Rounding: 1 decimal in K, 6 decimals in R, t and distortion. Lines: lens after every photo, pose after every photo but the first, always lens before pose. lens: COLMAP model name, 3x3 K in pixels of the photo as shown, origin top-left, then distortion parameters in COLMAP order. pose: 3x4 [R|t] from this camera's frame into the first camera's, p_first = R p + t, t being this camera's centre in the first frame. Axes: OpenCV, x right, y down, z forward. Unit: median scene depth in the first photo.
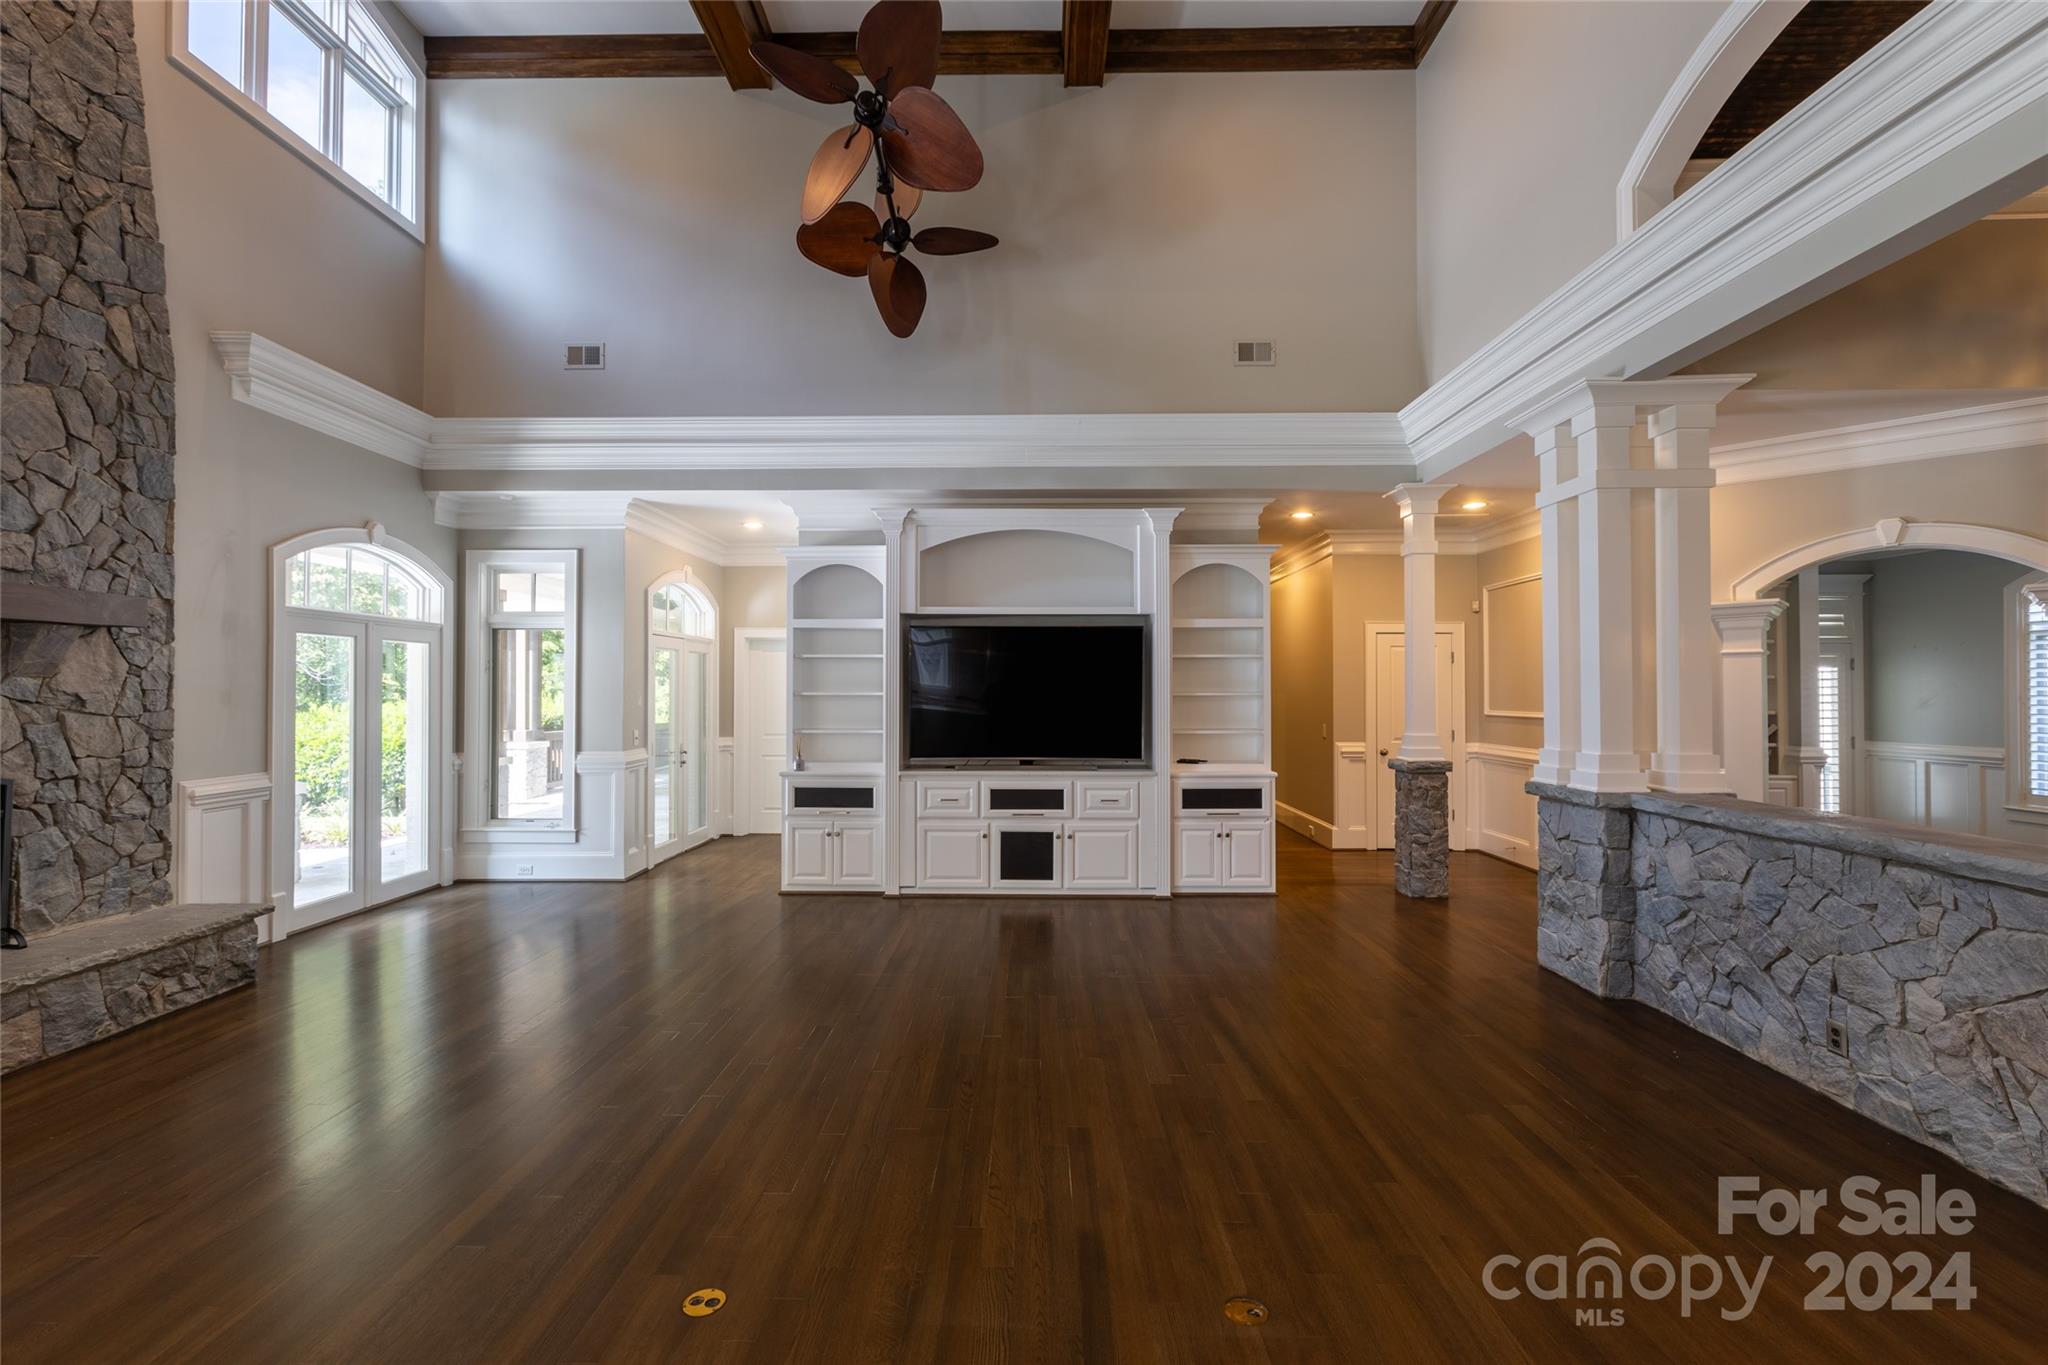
lens RADIAL K [[928.5, 0, 1013.1], [0, 928.5, 677.7], [0, 0, 1]] dist [0.001743, 0.001241]
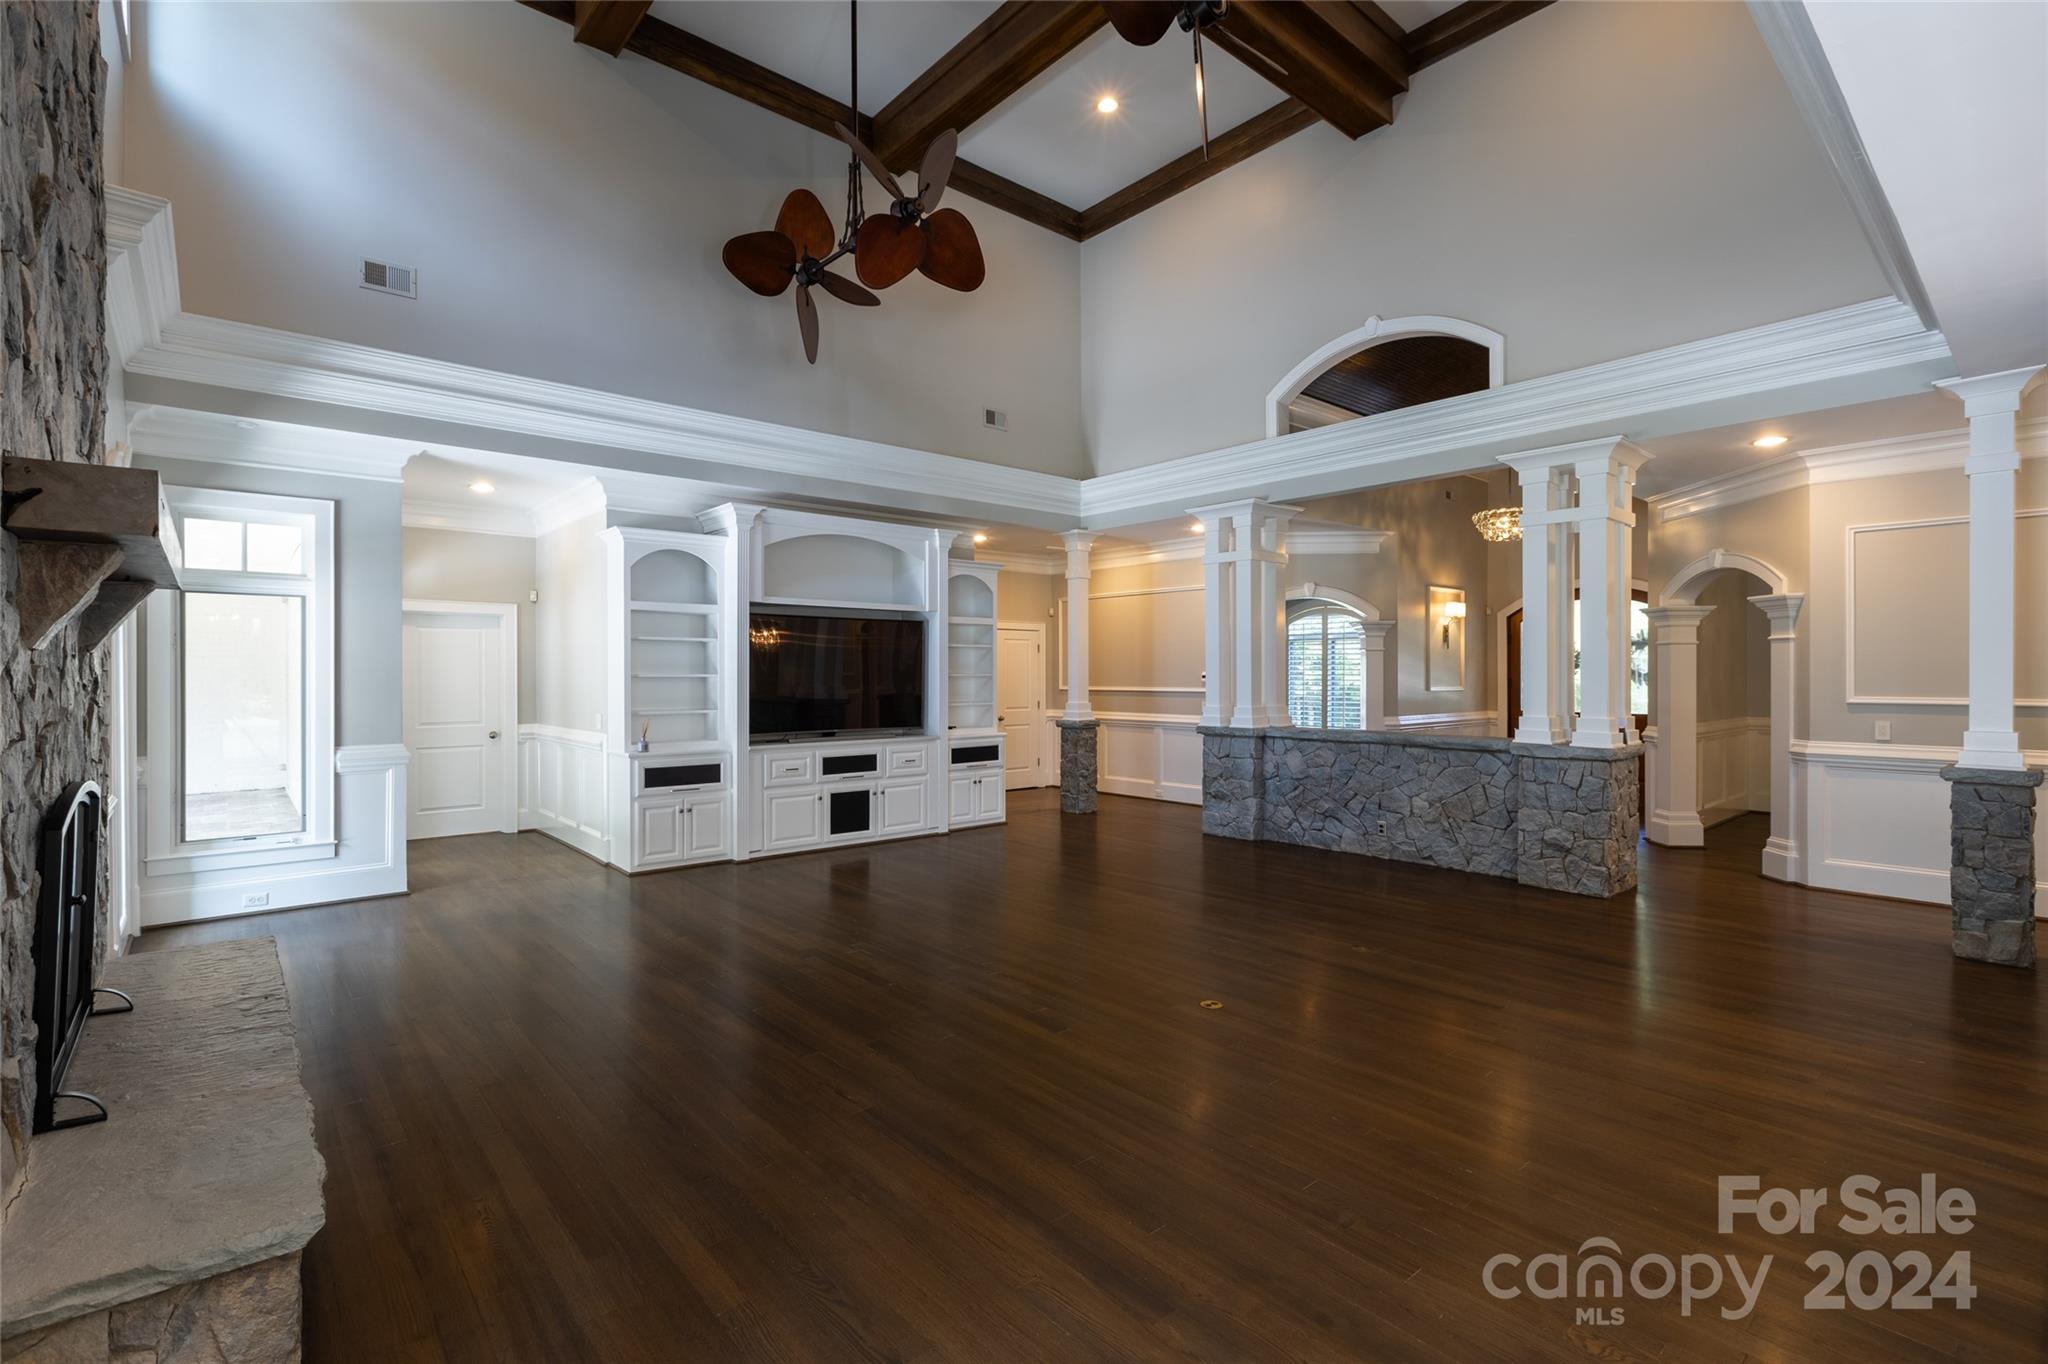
lens RADIAL K [[928.5, 0, 1043.5], [0, 928.5, 678.8], [0, 0, 1]] dist [0.001743, 0.001241]
pose [[0.736368, -0.005222, 0.676561, -0.614884], [-0.008022, 0.999833, 0.016448, 0.000566], [-0.676533, -0.017539, 0.736203, -0.037665]]
